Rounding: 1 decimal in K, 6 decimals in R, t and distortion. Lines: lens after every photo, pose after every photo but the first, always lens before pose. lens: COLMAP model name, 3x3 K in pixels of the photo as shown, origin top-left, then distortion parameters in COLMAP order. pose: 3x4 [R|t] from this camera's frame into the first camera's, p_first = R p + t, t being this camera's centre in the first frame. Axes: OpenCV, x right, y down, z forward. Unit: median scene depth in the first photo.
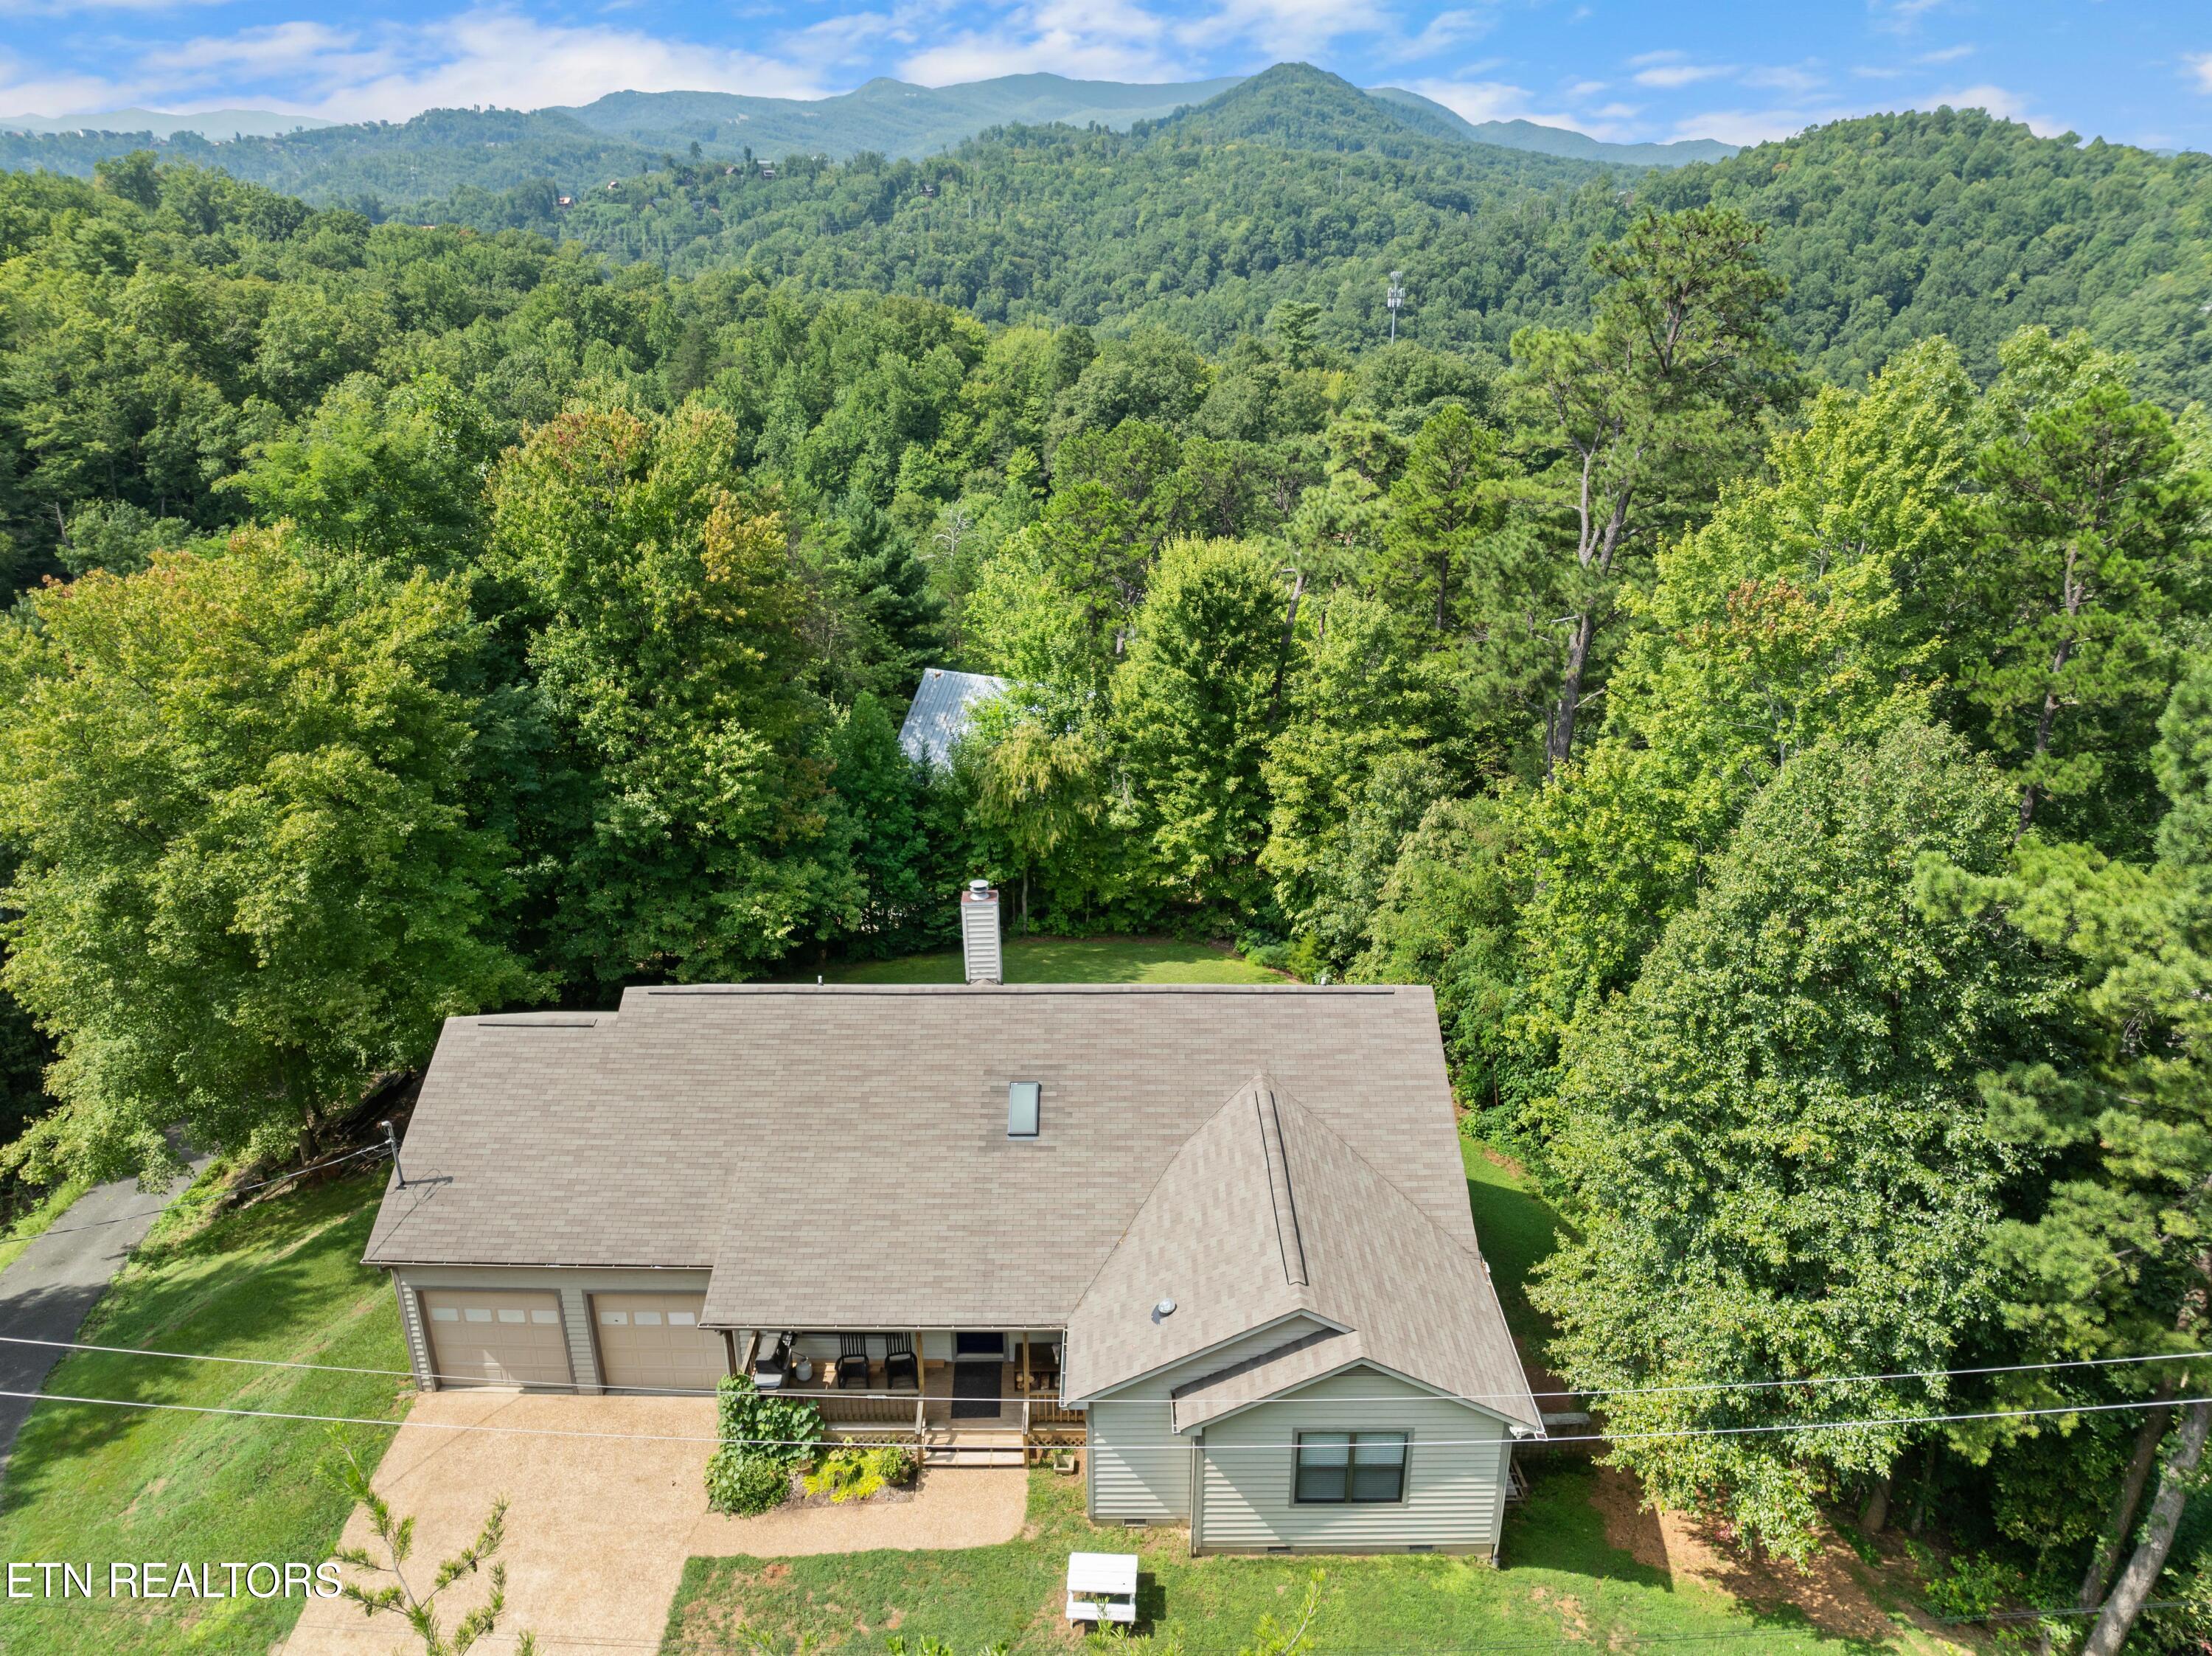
lens RADIAL K [[1552.6, 0, 1106.0], [0, 1552.6, 828.0], [0, 0, 1]] dist [-0.019490, -0.039389]
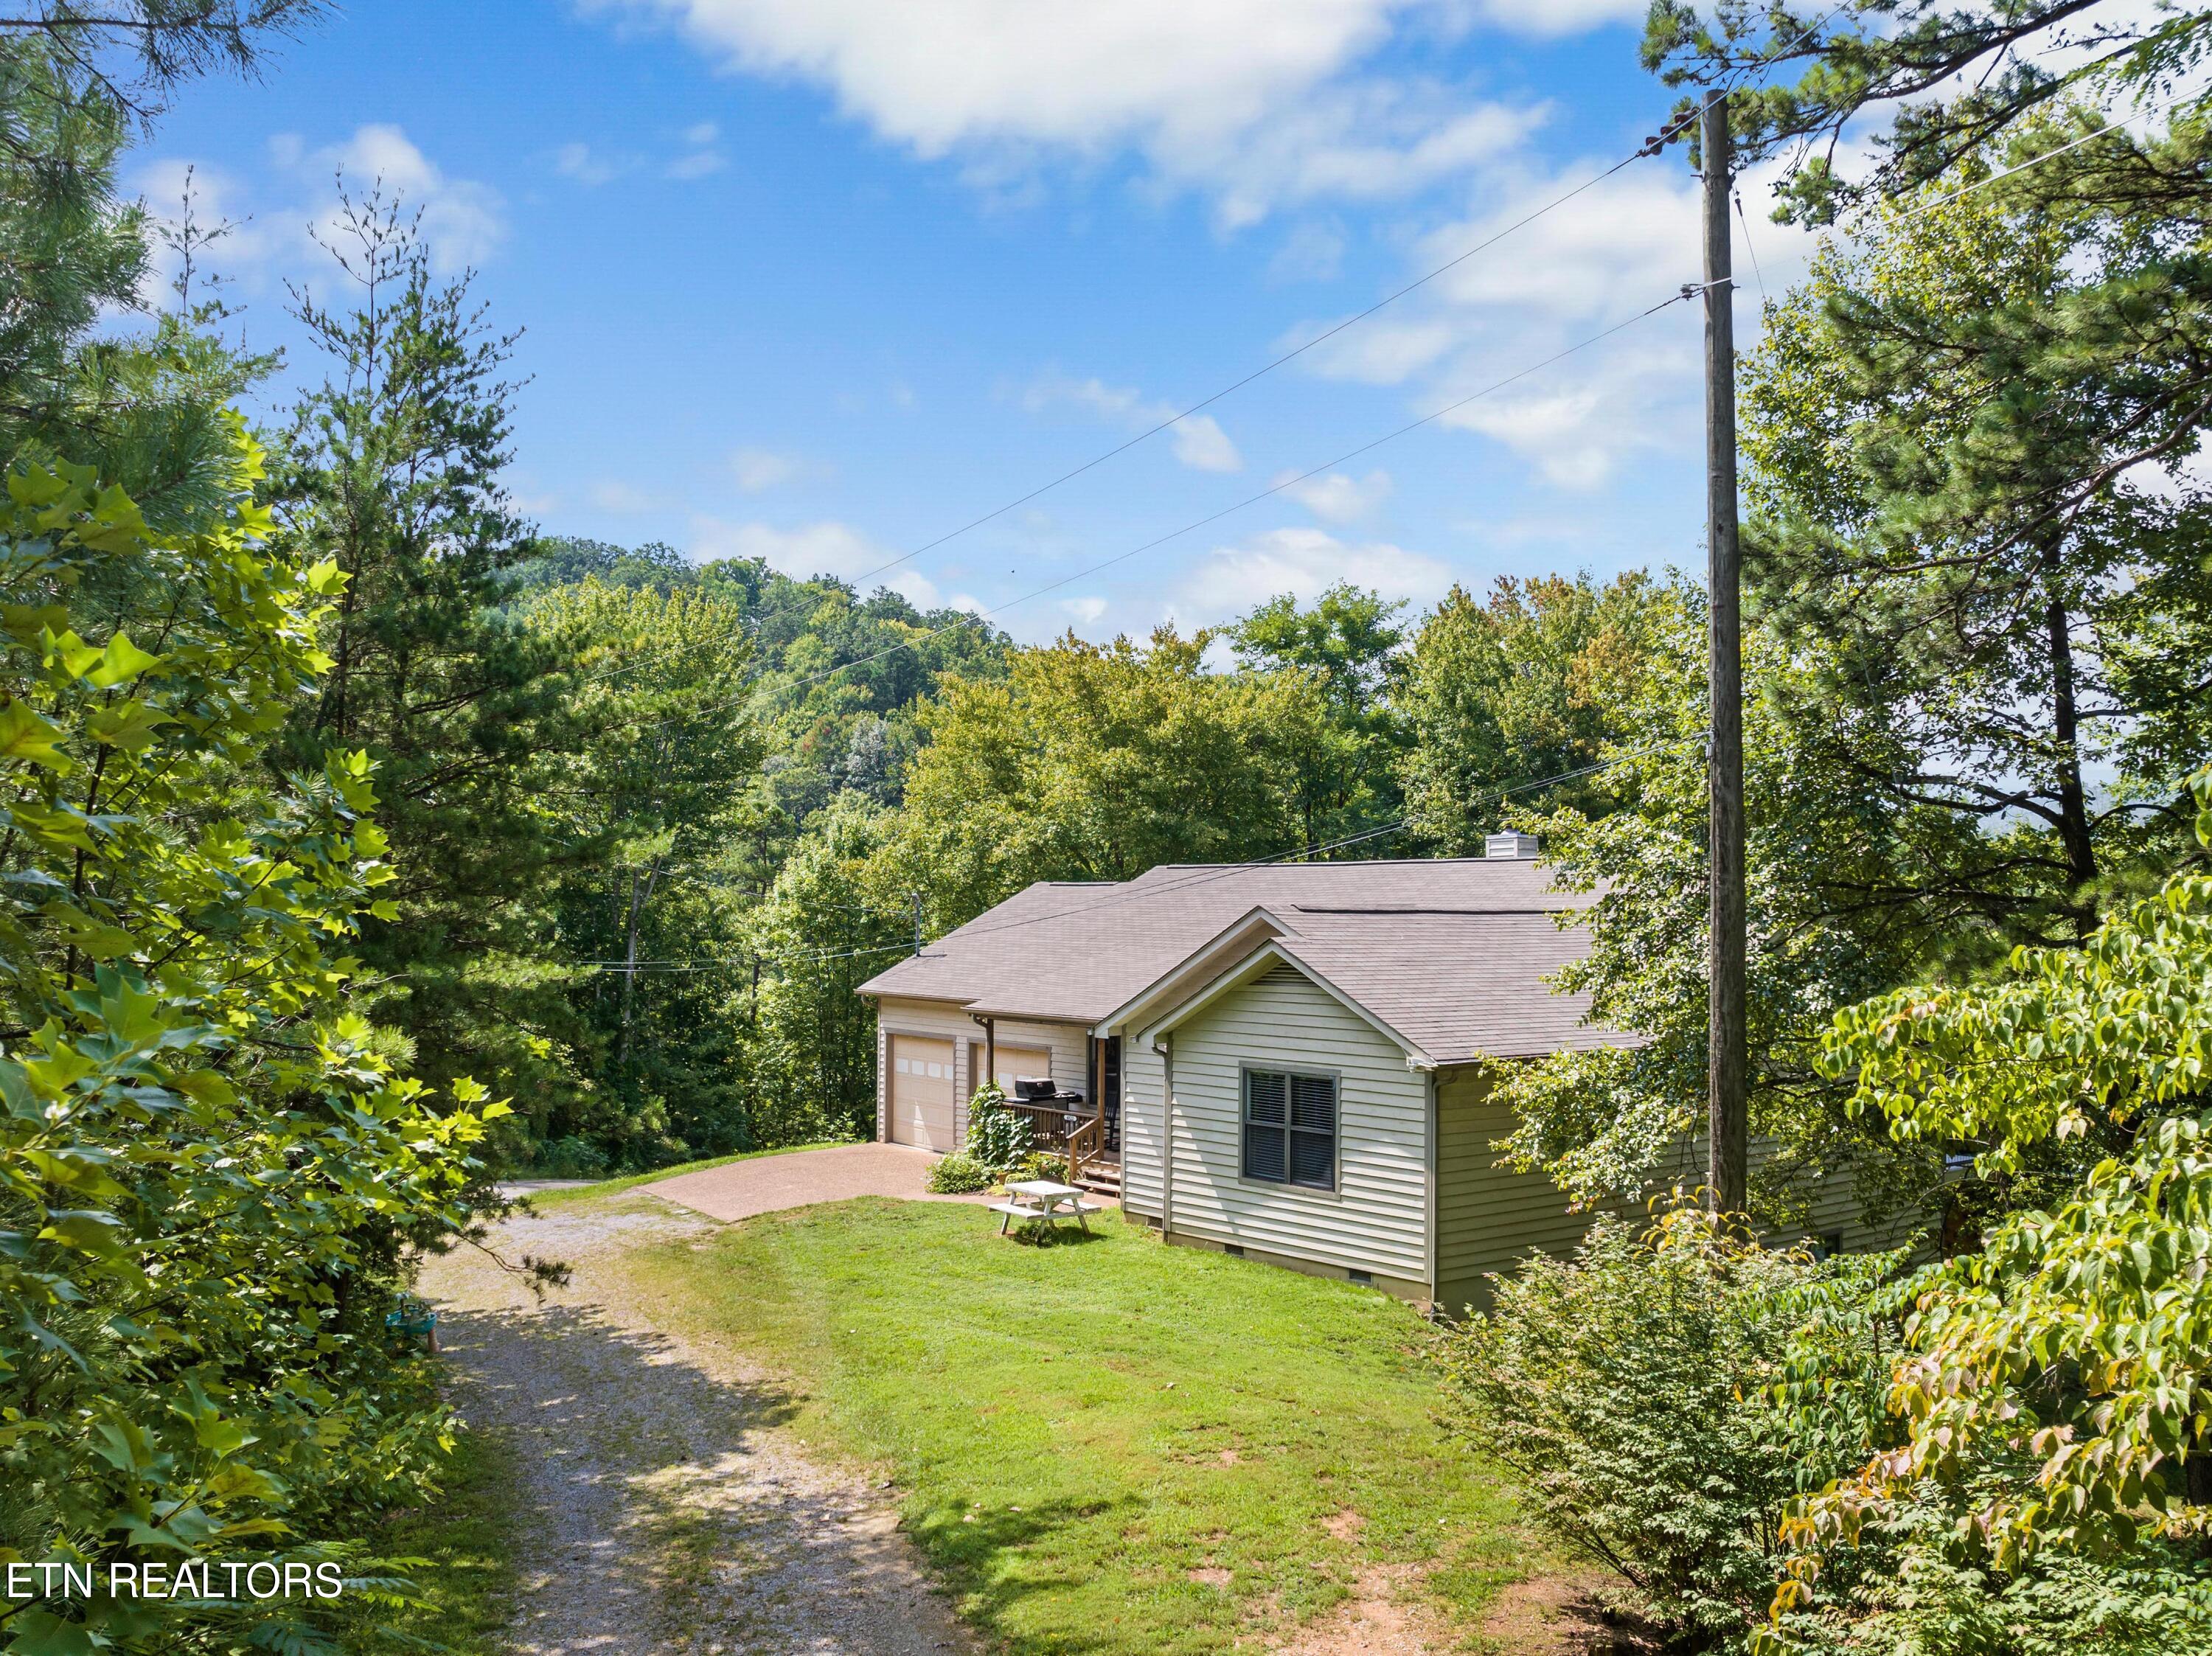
lens RADIAL K [[1854.5, 0, 1099.3], [0, 1854.5, 879.0], [0, 0, 1]] dist [-0.008983, 0.000249]
pose [[0.618385, -0.008094, -0.785834, 0.381708], [-0.289886, 0.927082, -0.237665, 0.243788], [0.730456, 0.374770, 0.570948, 0.140149]]
